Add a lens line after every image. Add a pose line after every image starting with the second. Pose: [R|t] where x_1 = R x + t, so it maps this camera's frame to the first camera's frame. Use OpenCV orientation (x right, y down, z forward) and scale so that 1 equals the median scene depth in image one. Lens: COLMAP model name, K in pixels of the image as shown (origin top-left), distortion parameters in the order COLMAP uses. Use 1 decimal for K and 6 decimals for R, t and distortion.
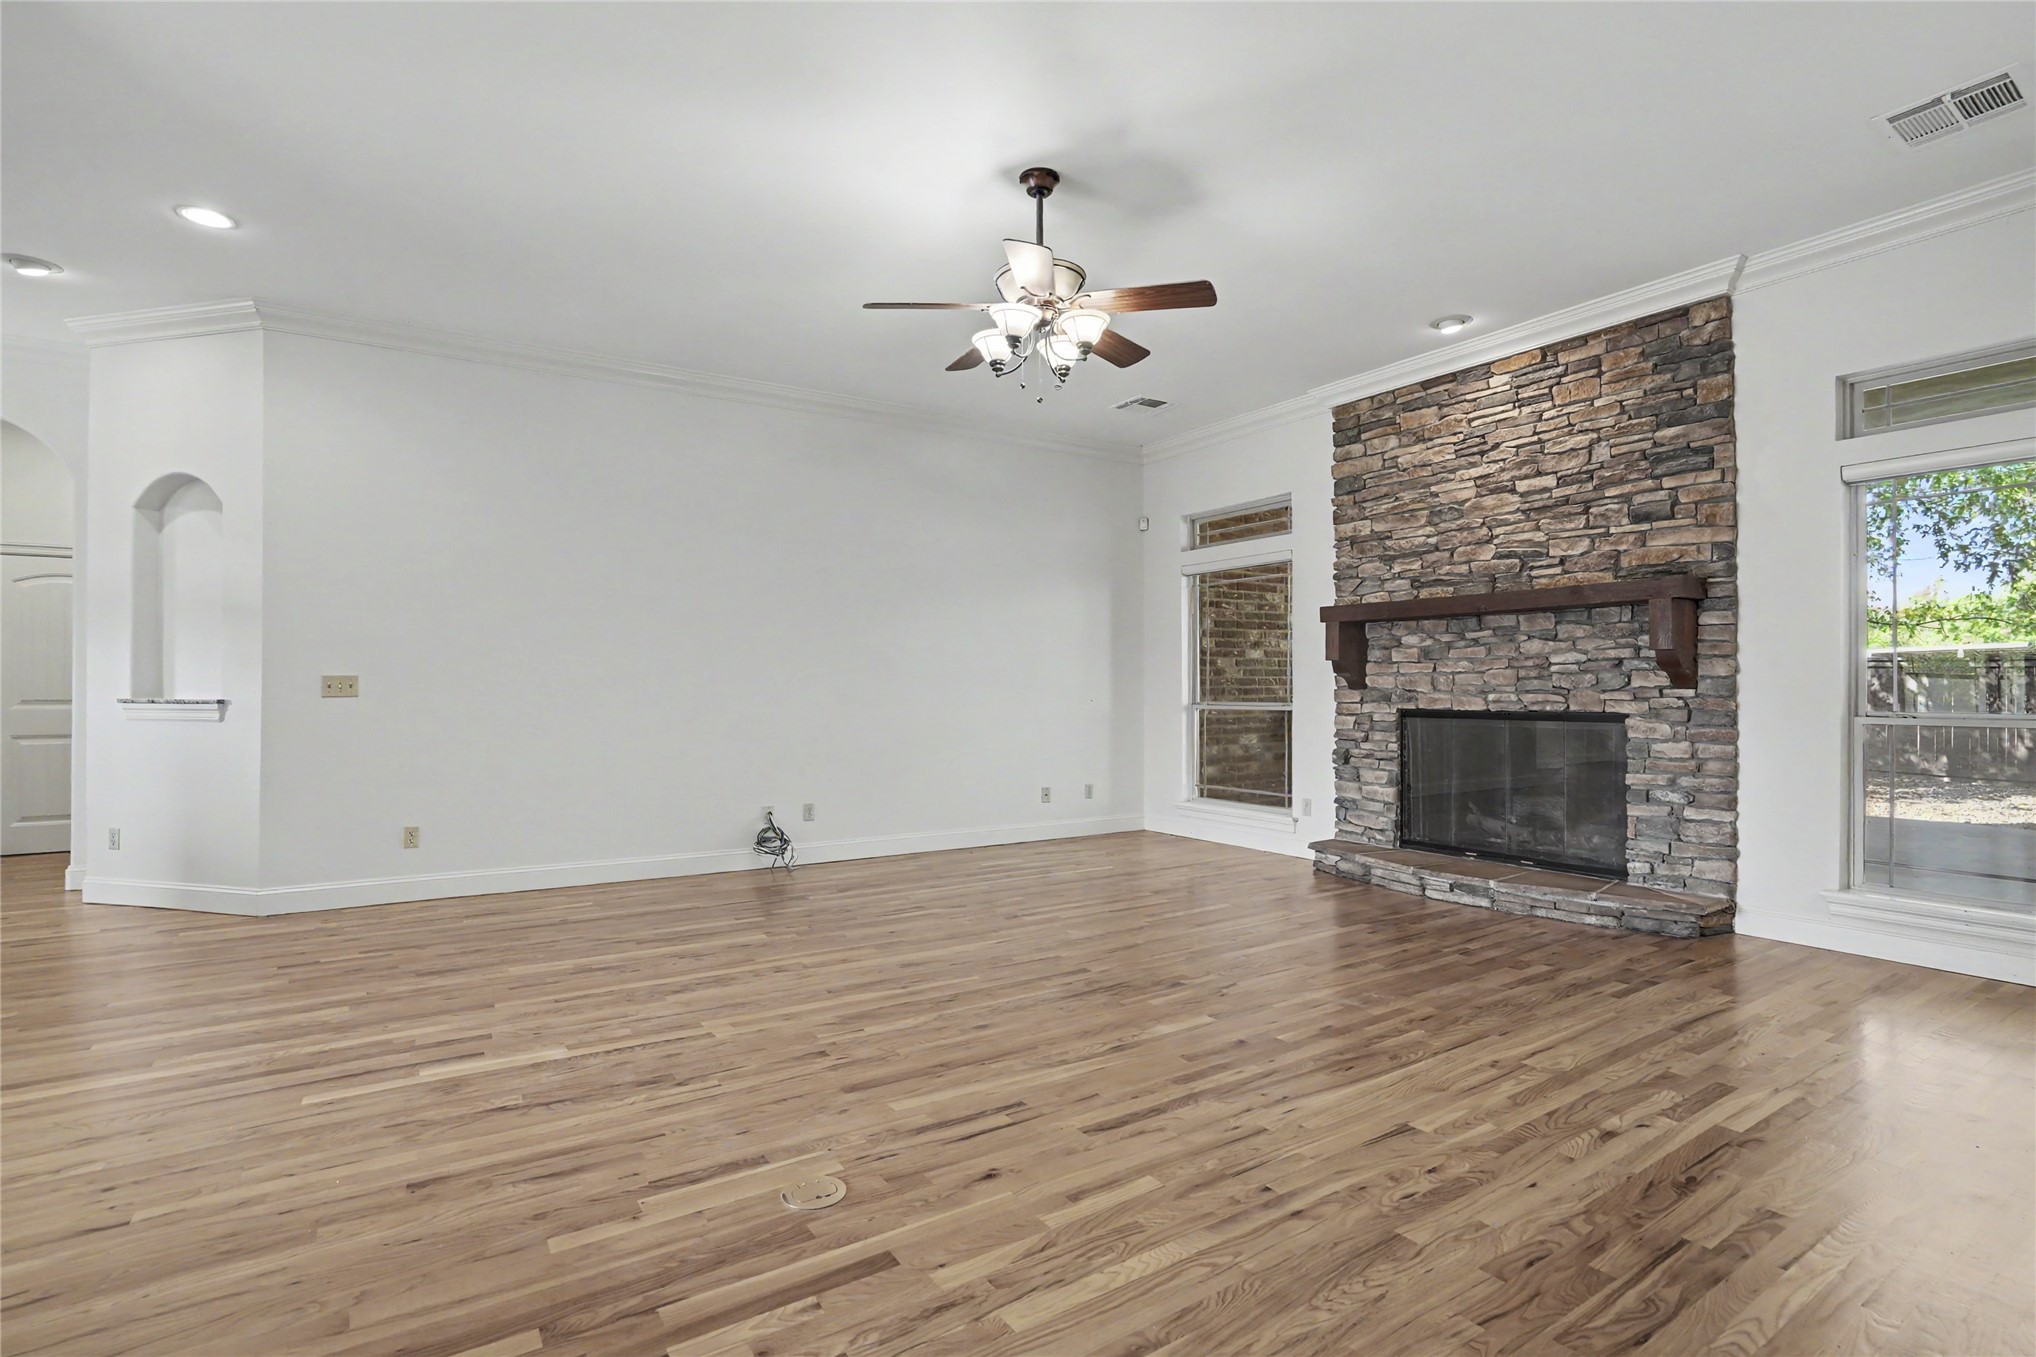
lens RADIAL K [[951.9, 0, 1015.0], [0, 951.9, 682.4], [0, 0, 1]] dist [-0.053147, 0.025357]
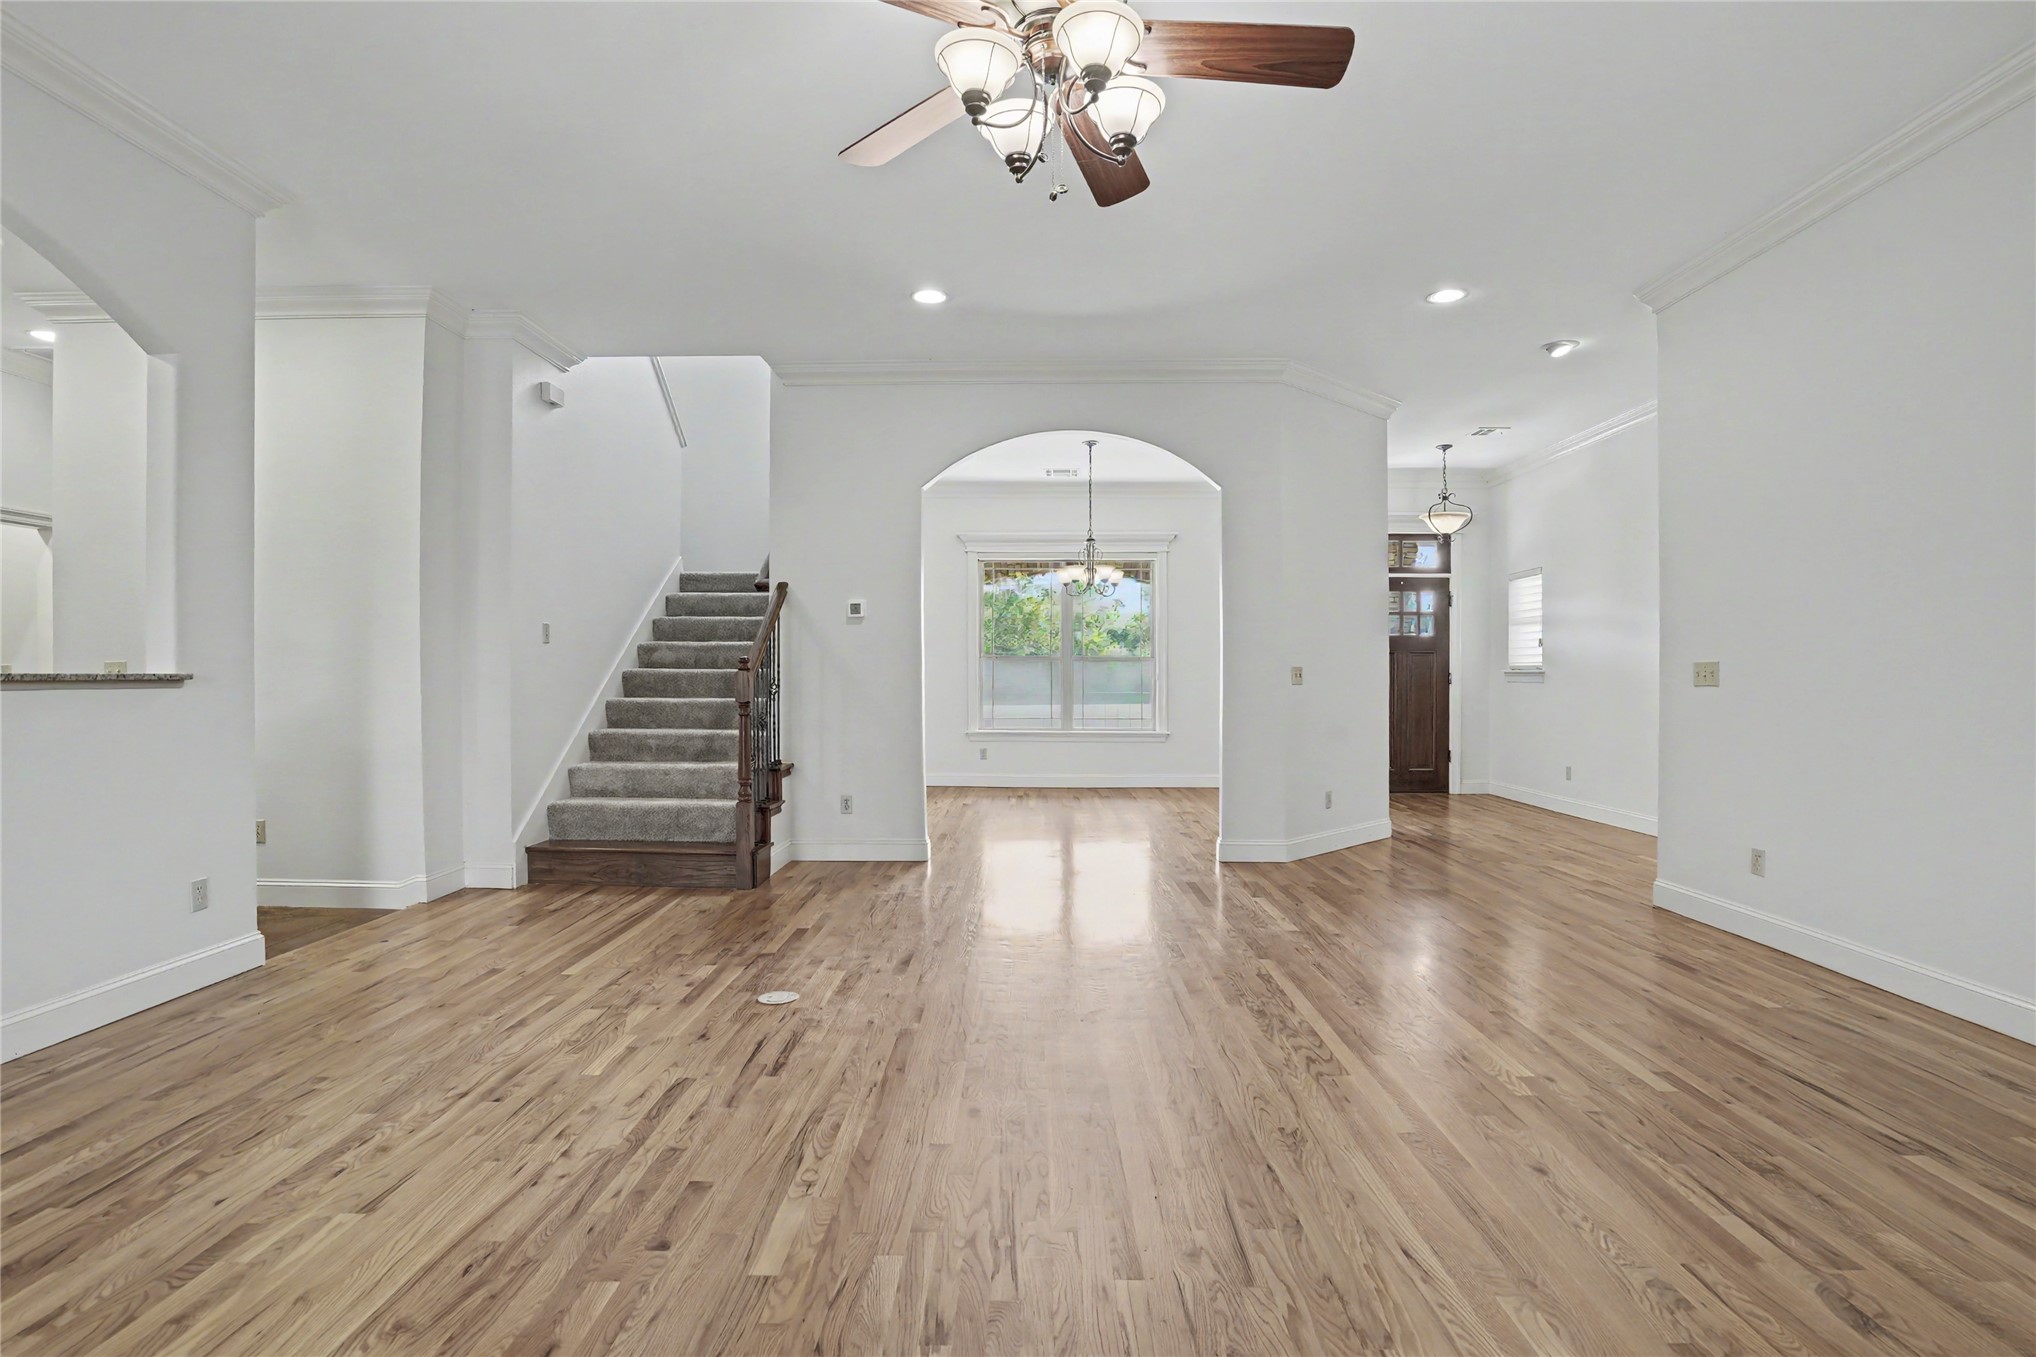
lens RADIAL K [[951.9, 0, 1015.0], [0, 951.9, 682.4], [0, 0, 1]] dist [-0.053147, 0.025357]
pose [[-0.538888, 0.008947, -0.842330, 0.811352], [0.008041, 0.999953, 0.005477, 0.003768], [0.842339, -0.003822, -0.538934, 1.959767]]
